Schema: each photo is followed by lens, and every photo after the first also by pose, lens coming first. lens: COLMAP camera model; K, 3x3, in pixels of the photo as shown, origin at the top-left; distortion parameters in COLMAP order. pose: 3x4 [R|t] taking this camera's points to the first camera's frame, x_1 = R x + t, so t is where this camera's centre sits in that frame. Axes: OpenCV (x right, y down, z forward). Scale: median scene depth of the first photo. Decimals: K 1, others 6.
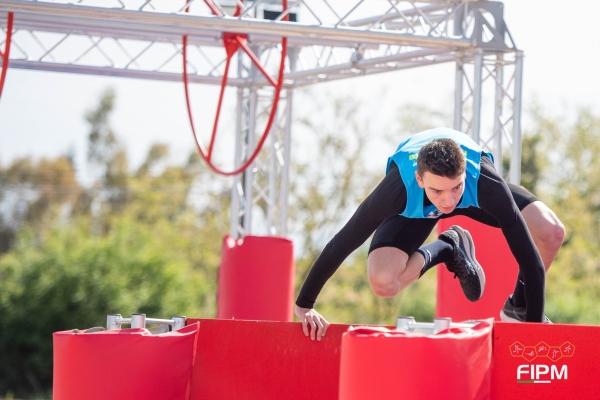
lens RADIAL K [[2318.9, 0, 300.0], [0, 2318.9, 200.0], [0, 0, 1]] dist [-0.874331, -1.819261]
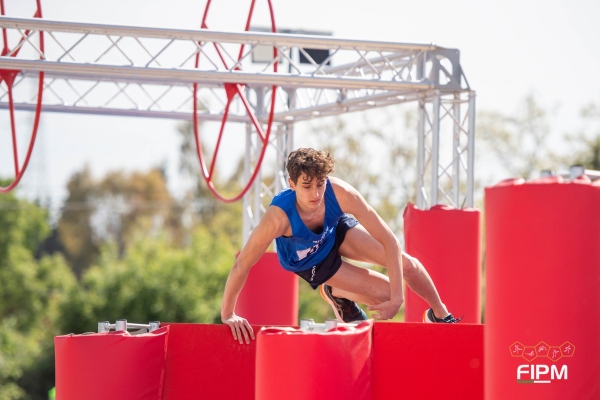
lens RADIAL K [[2718.6, 0, 300.0], [0, 2718.6, 200.0], [0, 0, 1]] dist [-2.020966, 1.628562]
pose [[0.996704, -0.021439, -0.078239, 0.113582], [0.021710, 0.999761, 0.002613, -0.014838], [0.078164, -0.004303, 0.996931, -0.373413]]
